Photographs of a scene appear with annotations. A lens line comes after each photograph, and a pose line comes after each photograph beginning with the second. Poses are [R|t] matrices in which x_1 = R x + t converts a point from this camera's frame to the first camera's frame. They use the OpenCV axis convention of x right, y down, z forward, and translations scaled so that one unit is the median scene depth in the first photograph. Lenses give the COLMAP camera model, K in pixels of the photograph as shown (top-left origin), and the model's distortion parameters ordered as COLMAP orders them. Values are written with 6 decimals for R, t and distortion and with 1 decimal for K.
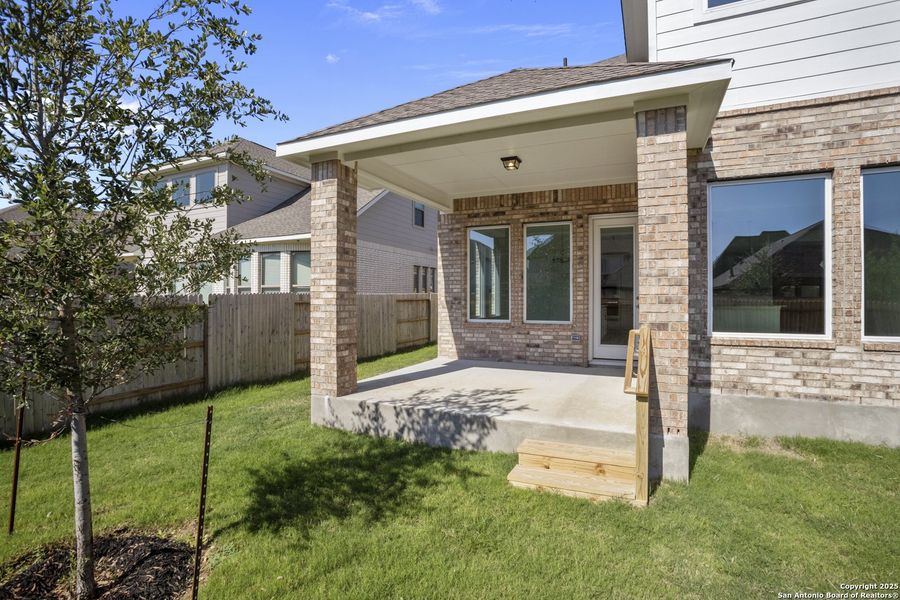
lens RADIAL K [[447.6, 0, 451.1], [0, 447.6, 303.1], [0, 0, 1]] dist [-0.000389, 0.000073]
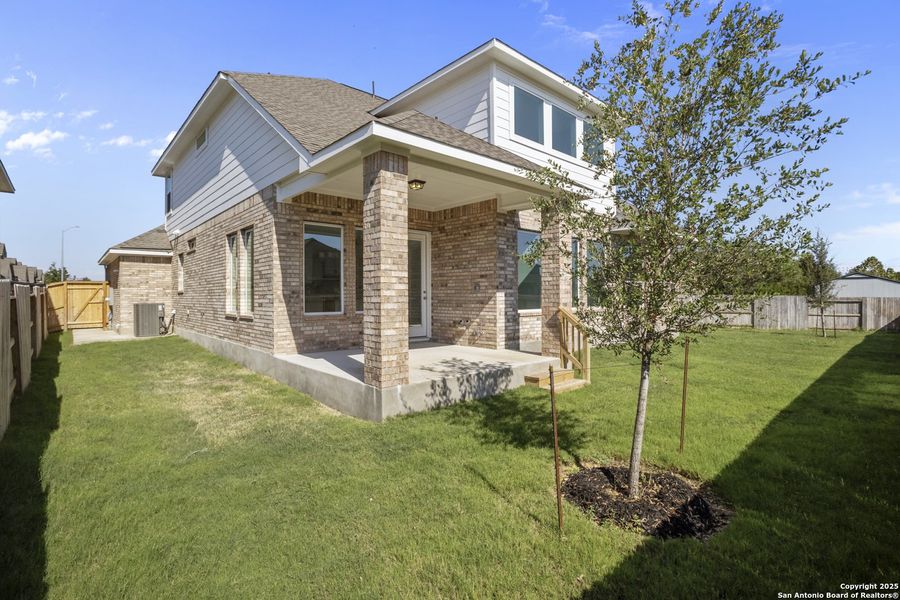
lens RADIAL K [[430.8, 0, 450.6], [0, 430.8, 294.3], [0, 0, 1]] dist [0.035704, -0.003425]
pose [[0.420820, 0.000287, 0.907144, -1.109846], [0.012398, 0.999905, -0.006068, 0.007448], [-0.907060, 0.013800, 0.420776, 0.476418]]
